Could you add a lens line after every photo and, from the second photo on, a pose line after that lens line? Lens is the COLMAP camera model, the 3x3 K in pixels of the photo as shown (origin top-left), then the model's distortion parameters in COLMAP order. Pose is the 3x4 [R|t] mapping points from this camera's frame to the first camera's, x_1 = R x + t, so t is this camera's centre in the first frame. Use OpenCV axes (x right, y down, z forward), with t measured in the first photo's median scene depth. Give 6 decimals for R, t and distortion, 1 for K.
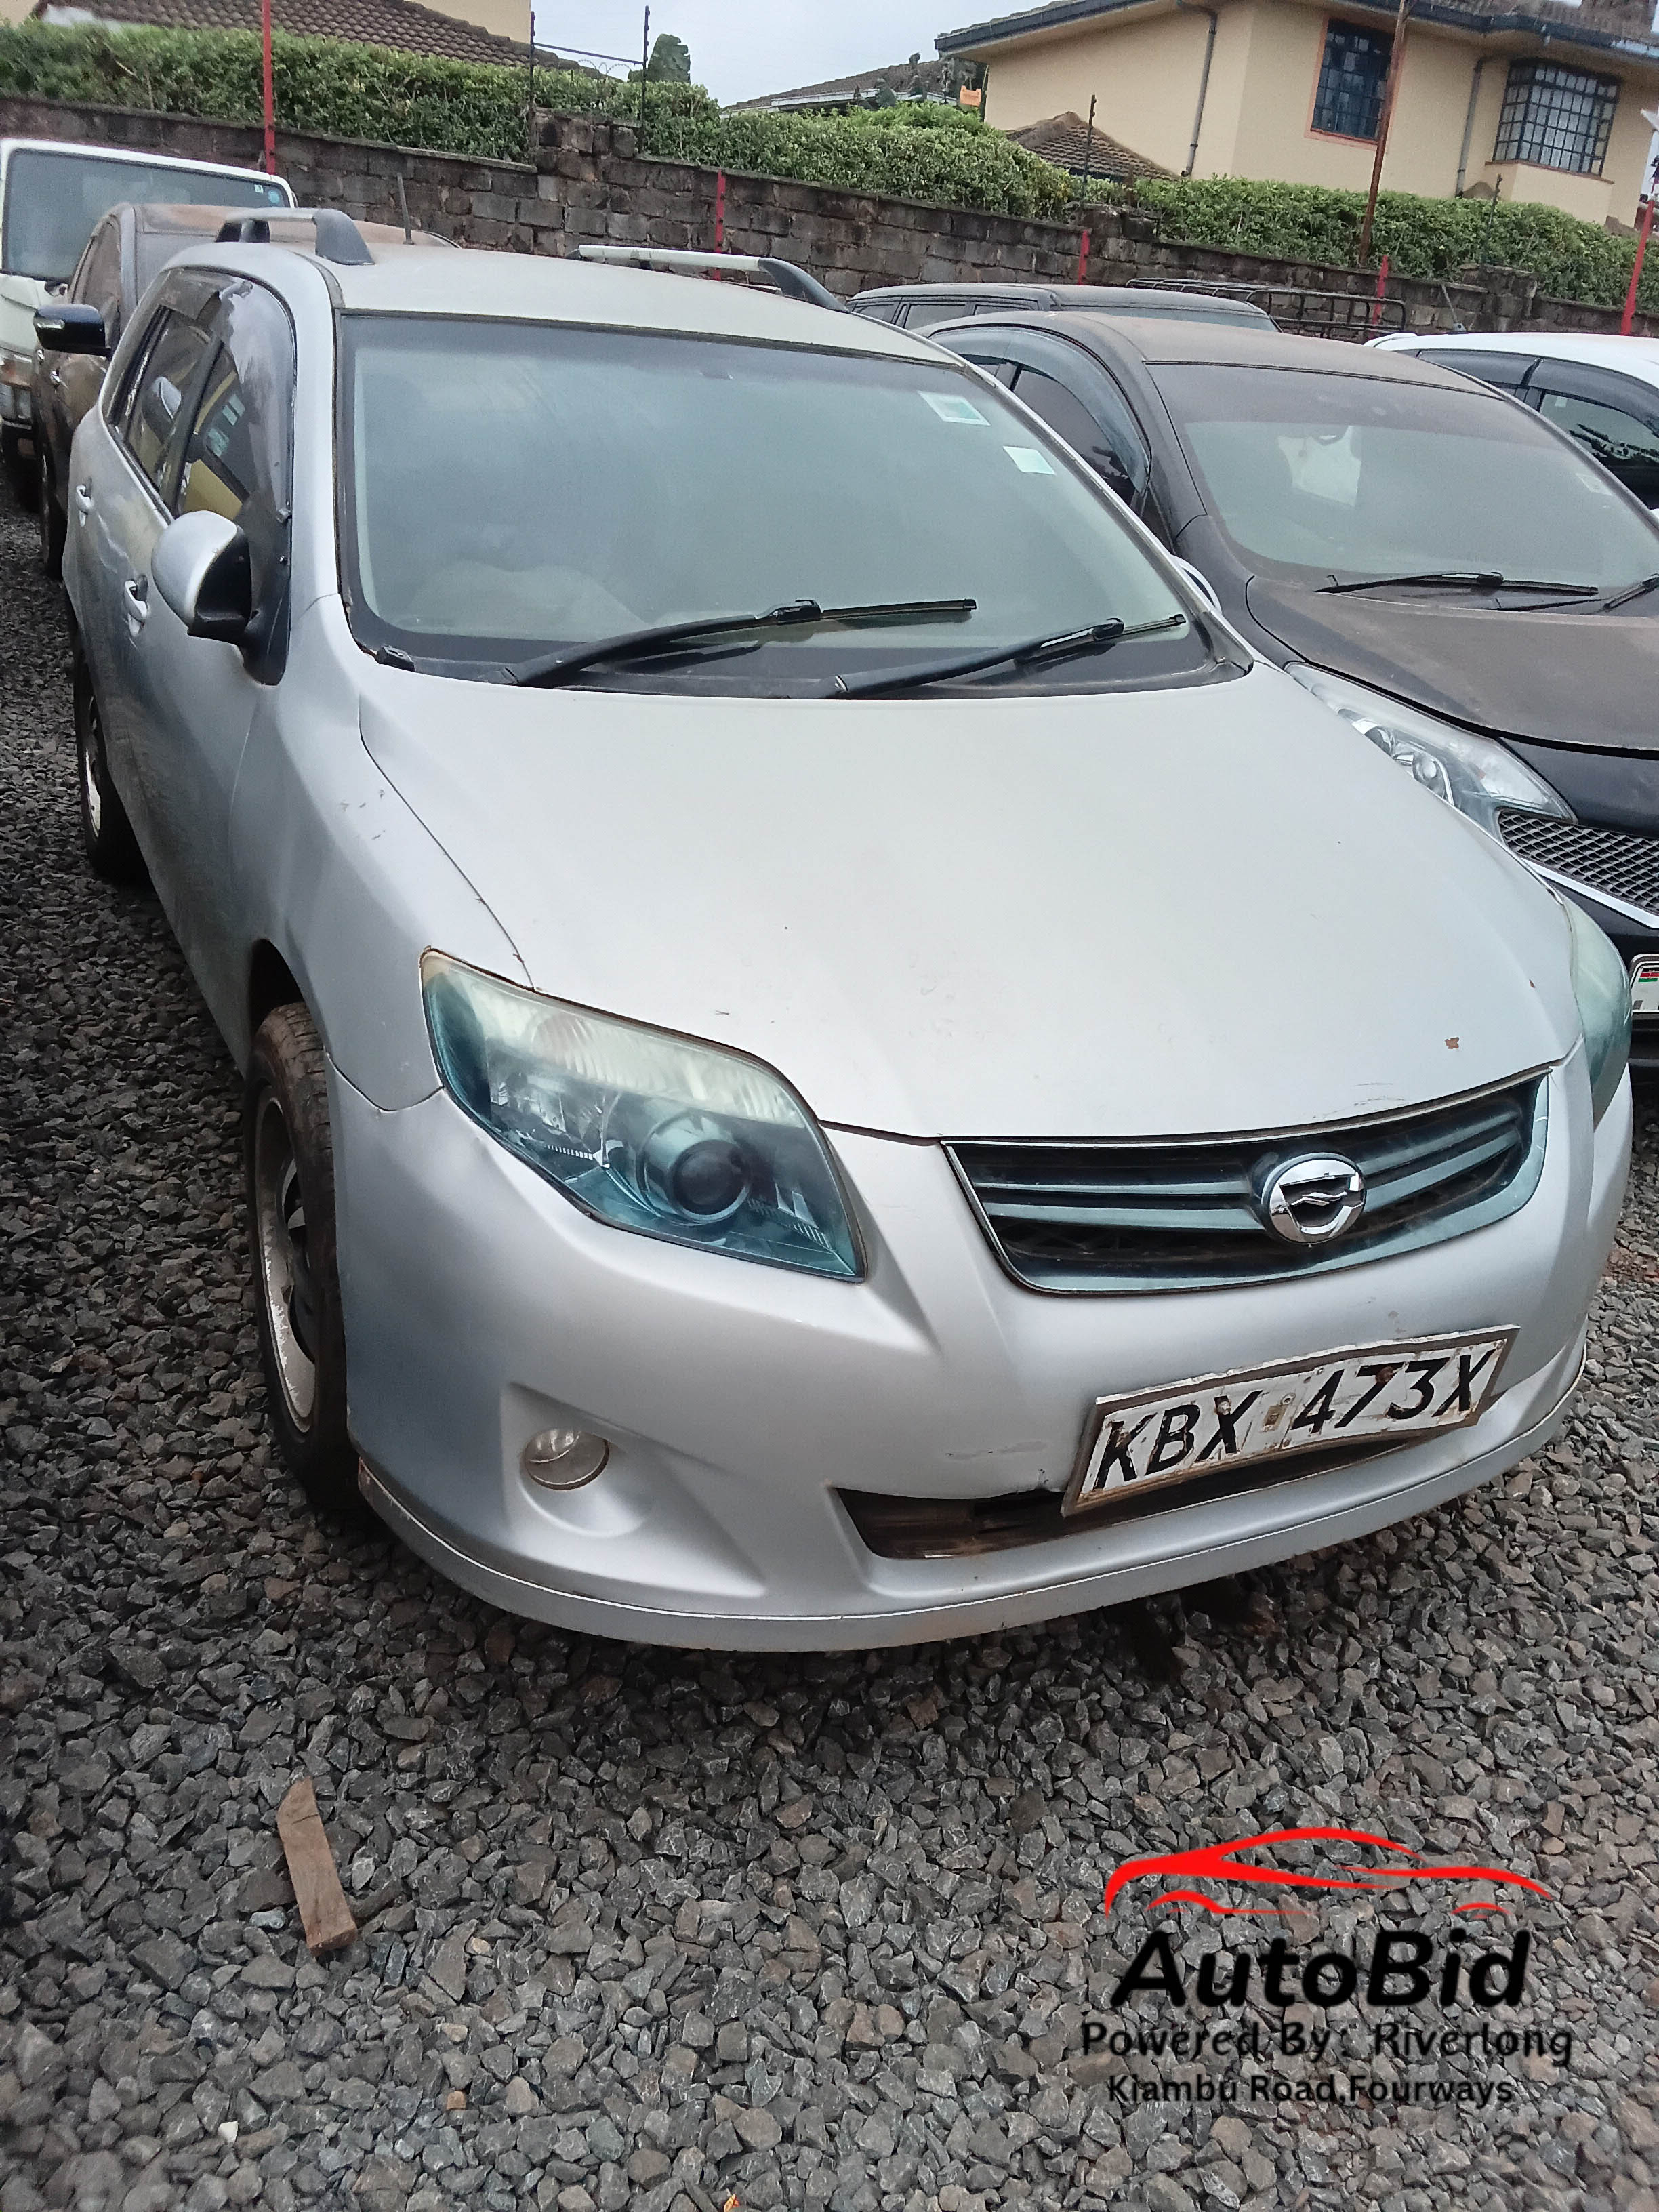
lens RADIAL K [[1771.8, 0, 832.7], [0, 1771.8, 1110.3], [0, 0, 1]] dist [0.012790, -0.000040]
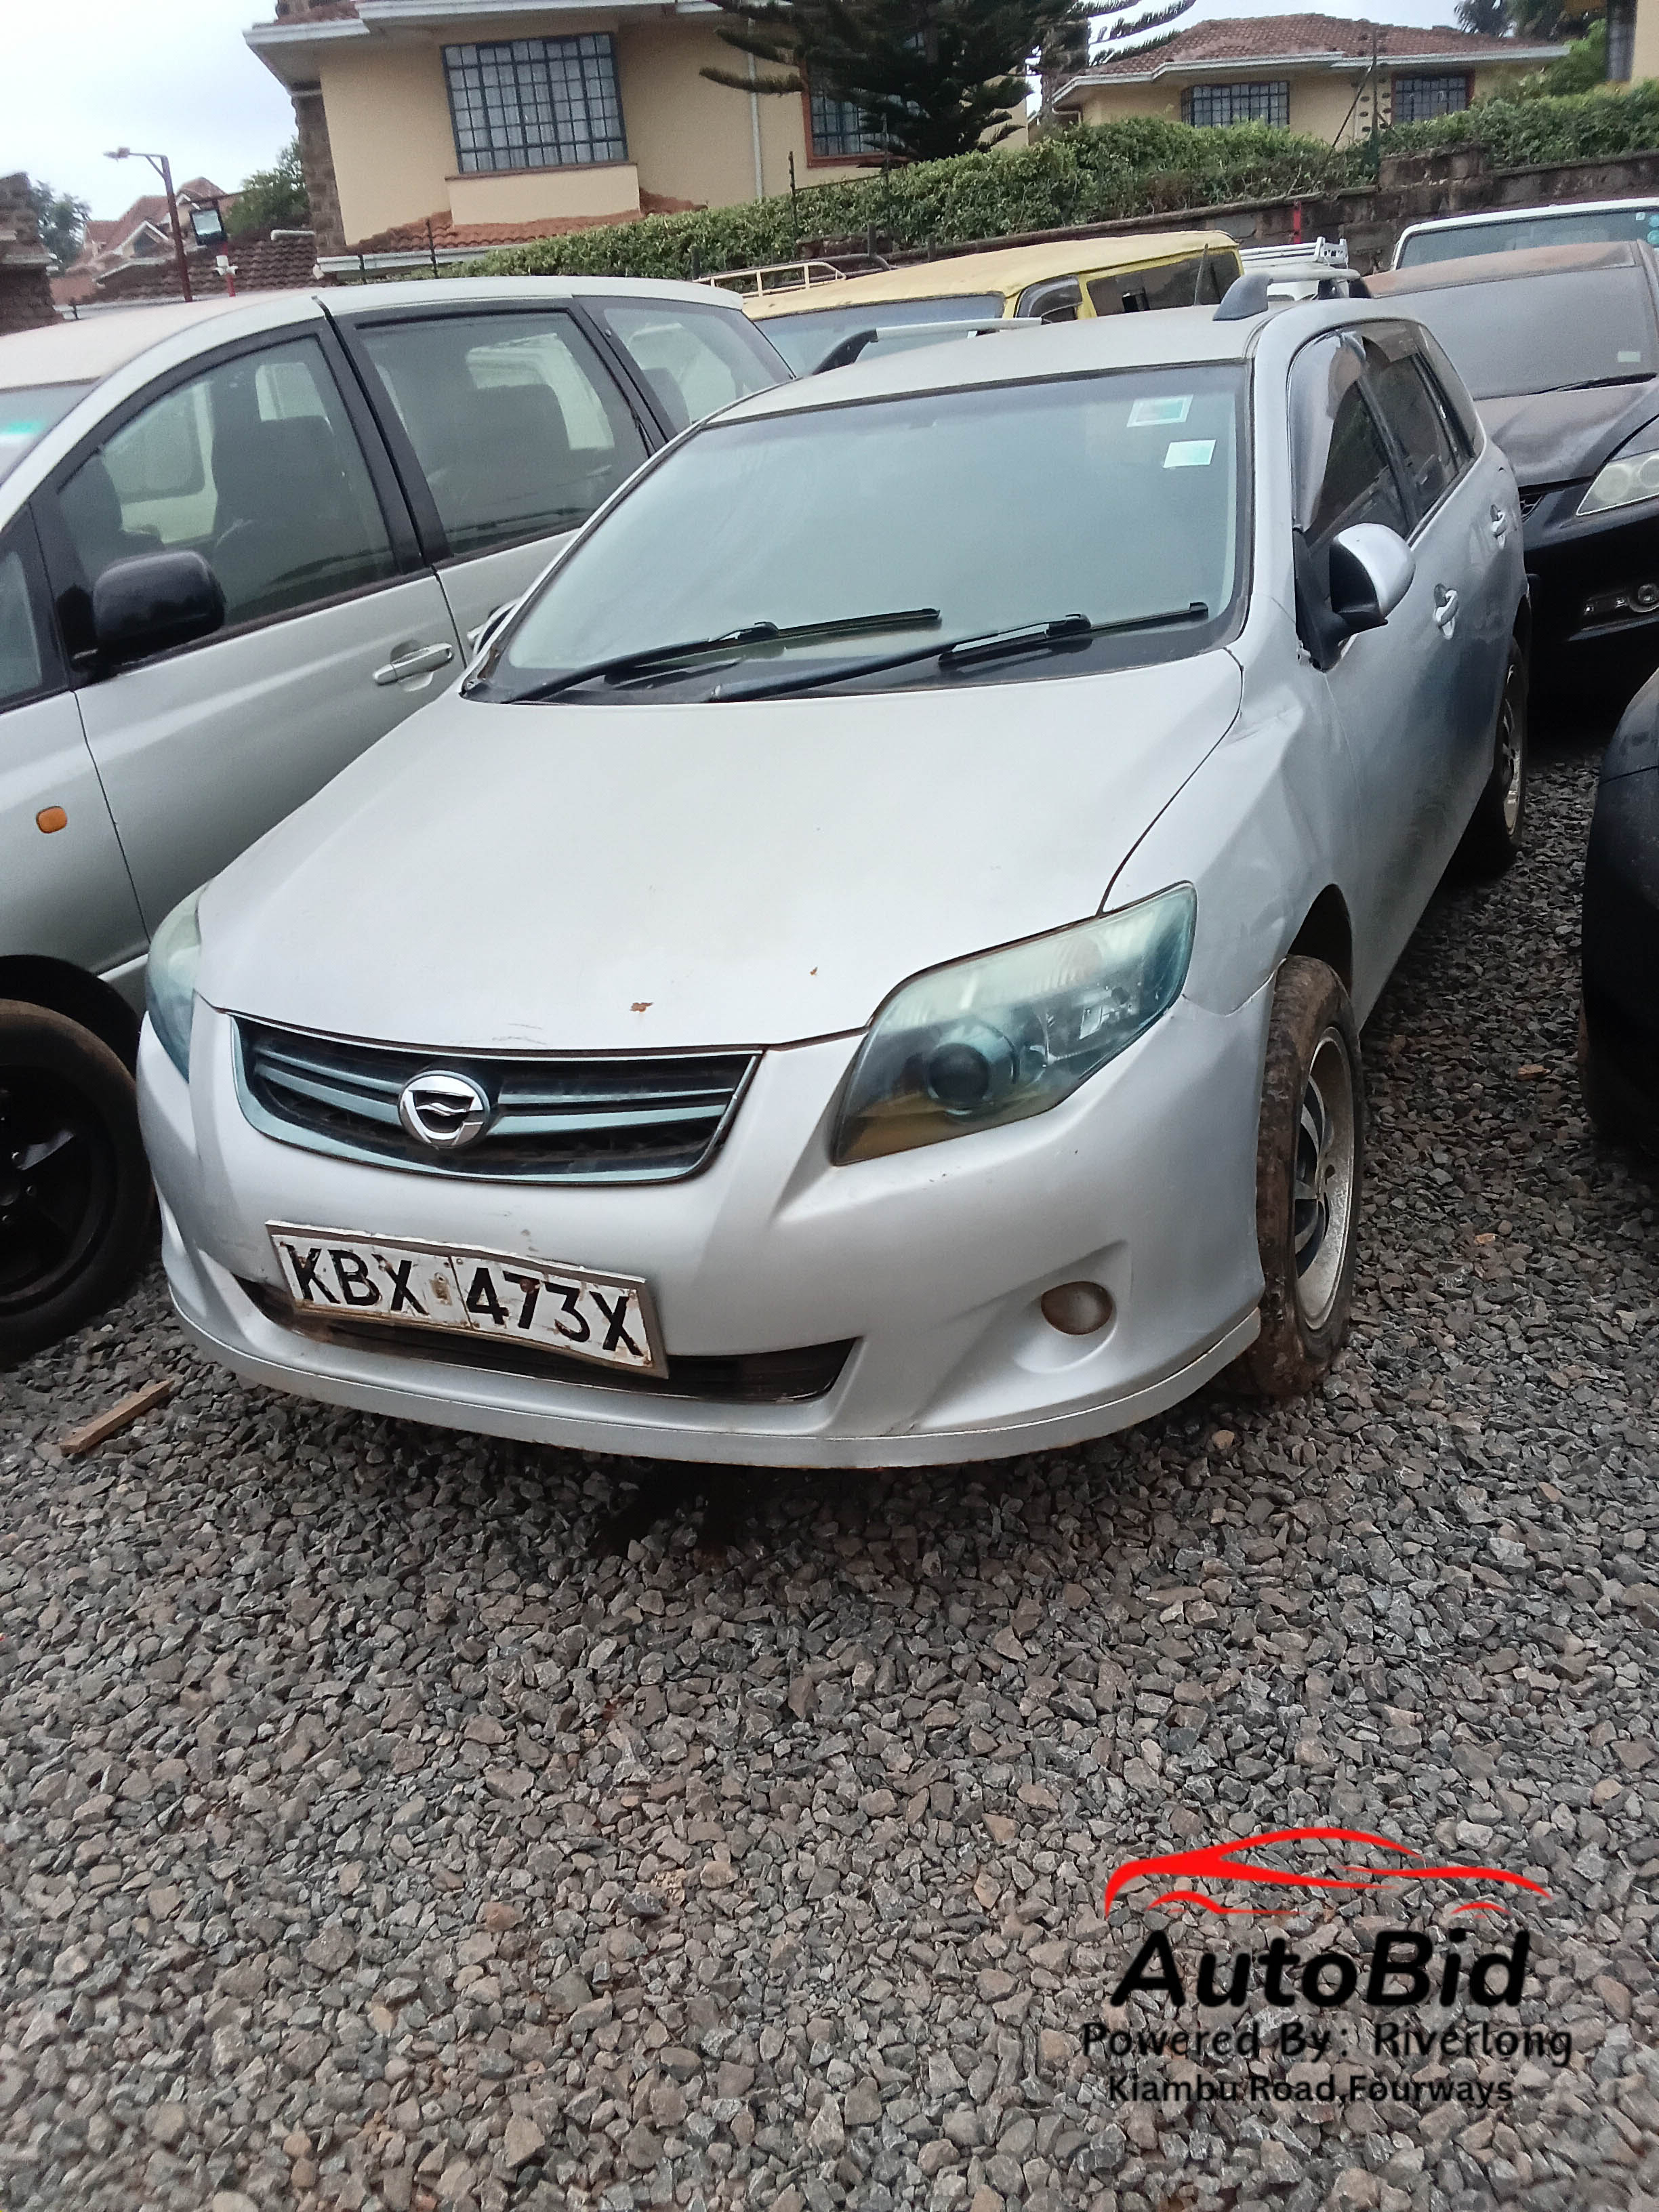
lens RADIAL K [[1771.8, 0, 835.9], [0, 1771.8, 1103.6], [0, 0, 1]] dist [0.012790, -0.000040]
pose [[0.594696, 0.143356, -0.791066, 1.325139], [-0.165561, 0.984721, 0.053987, -0.059860], [0.786719, 0.098864, 0.609344, 0.473408]]
